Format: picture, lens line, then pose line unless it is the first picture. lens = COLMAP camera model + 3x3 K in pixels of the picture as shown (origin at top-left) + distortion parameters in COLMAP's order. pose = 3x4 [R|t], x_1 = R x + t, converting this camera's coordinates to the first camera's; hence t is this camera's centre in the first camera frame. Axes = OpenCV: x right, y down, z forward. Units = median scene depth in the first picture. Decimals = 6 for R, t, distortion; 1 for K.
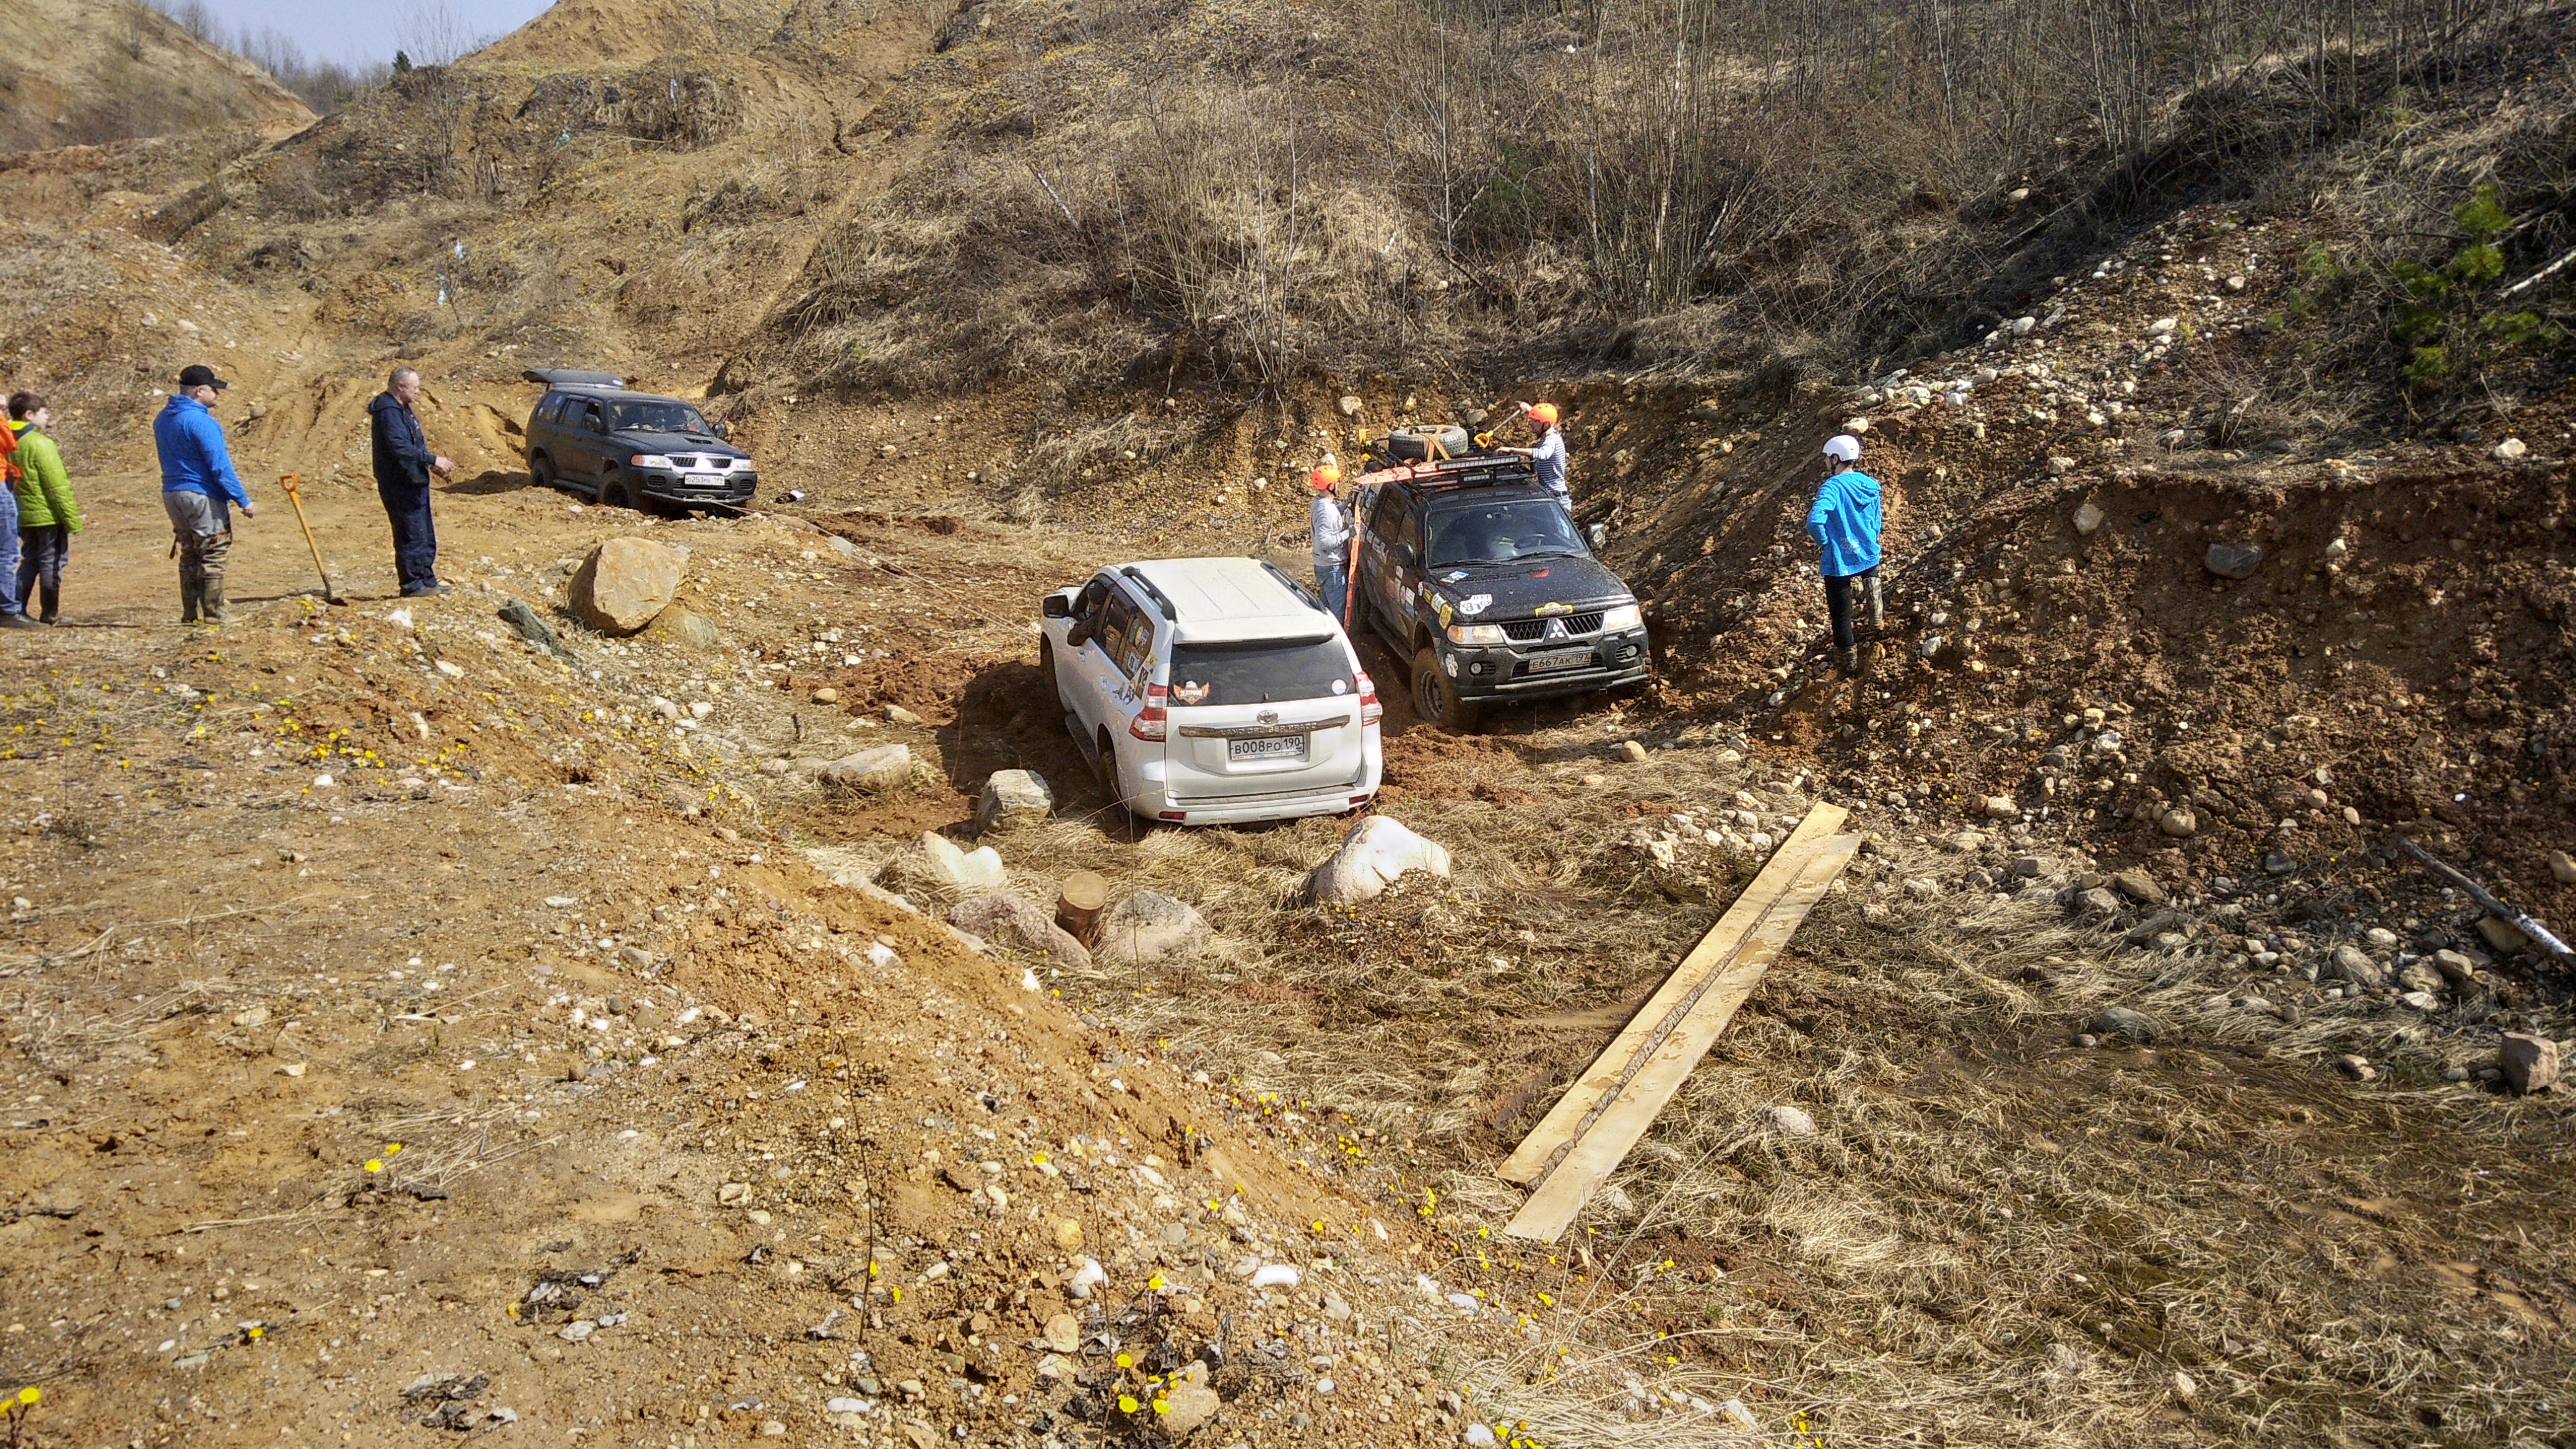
lens RADIAL K [[2025.6, 0, 1288.0], [0, 2025.6, 724.5], [0, 0, 1]] dist [0.042897, -0.043648]
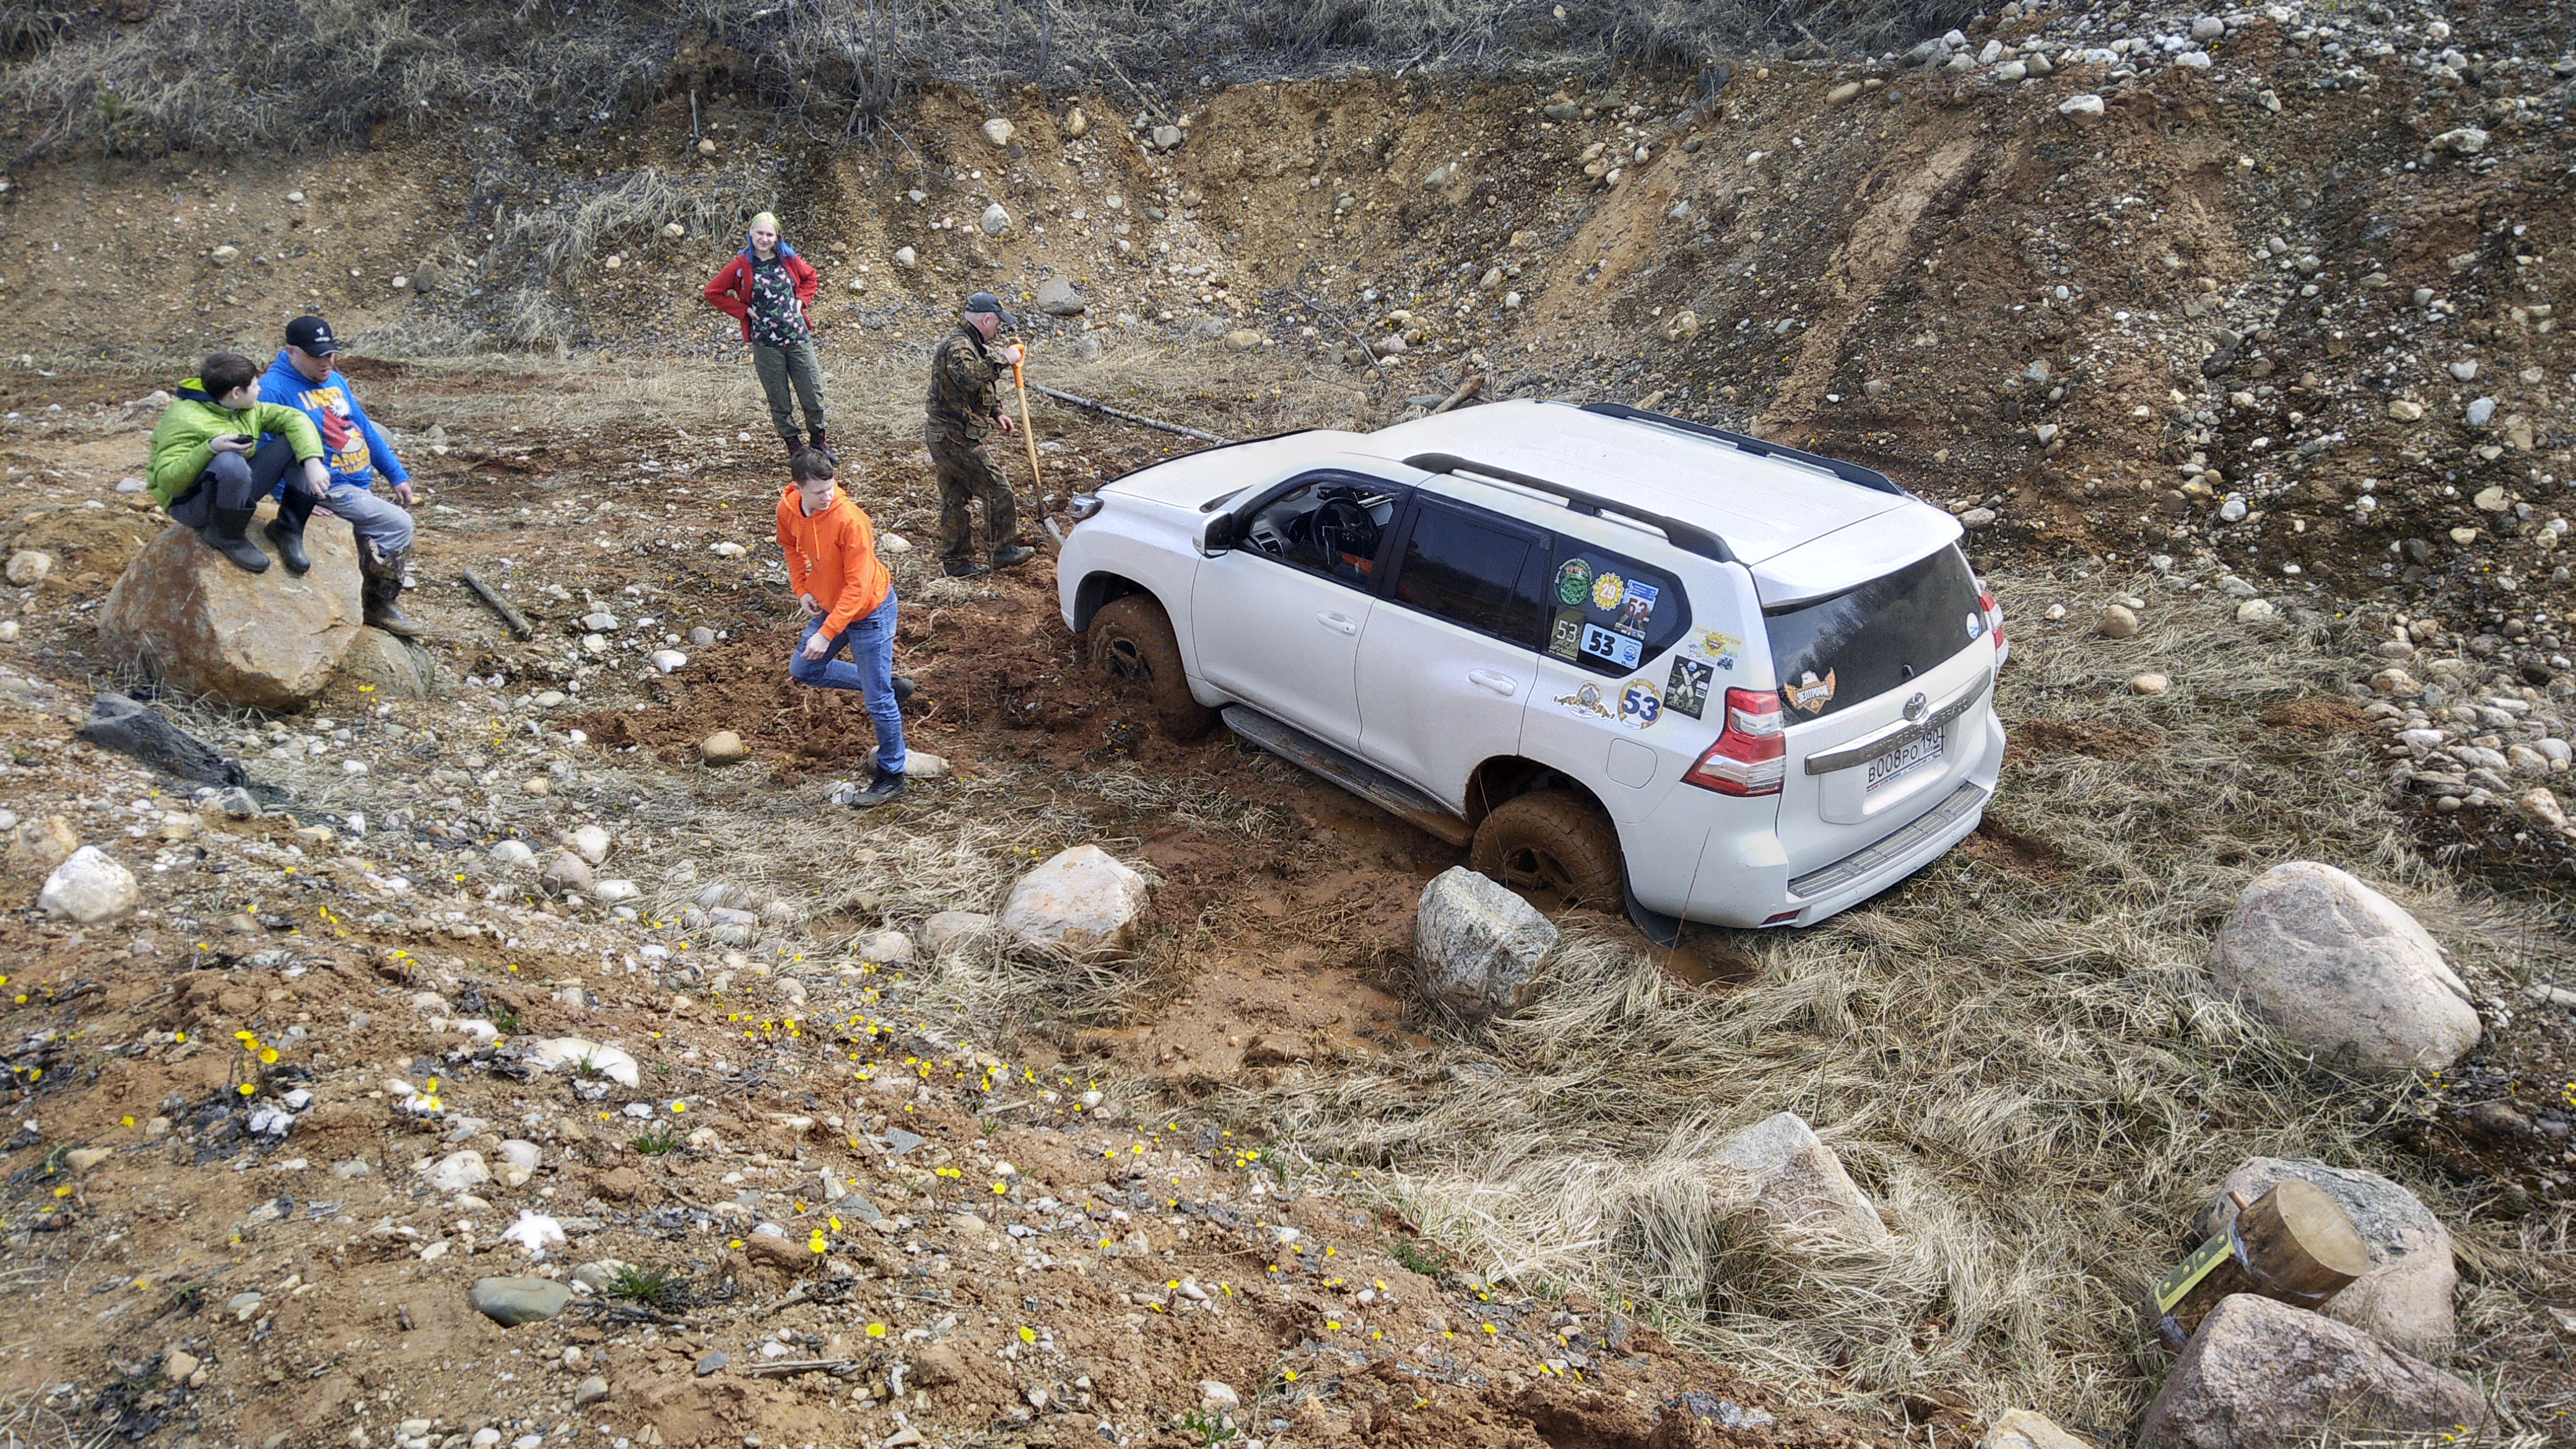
lens RADIAL K [[2025.6, 0, 1288.0], [0, 2025.6, 724.5], [0, 0, 1]] dist [0.042897, -0.043648]
pose [[0.896847, -0.190220, 0.399352, -0.207970], [0.131768, 0.976714, 0.169311, -0.062466], [-0.422259, -0.099224, 0.901028, 0.296745]]
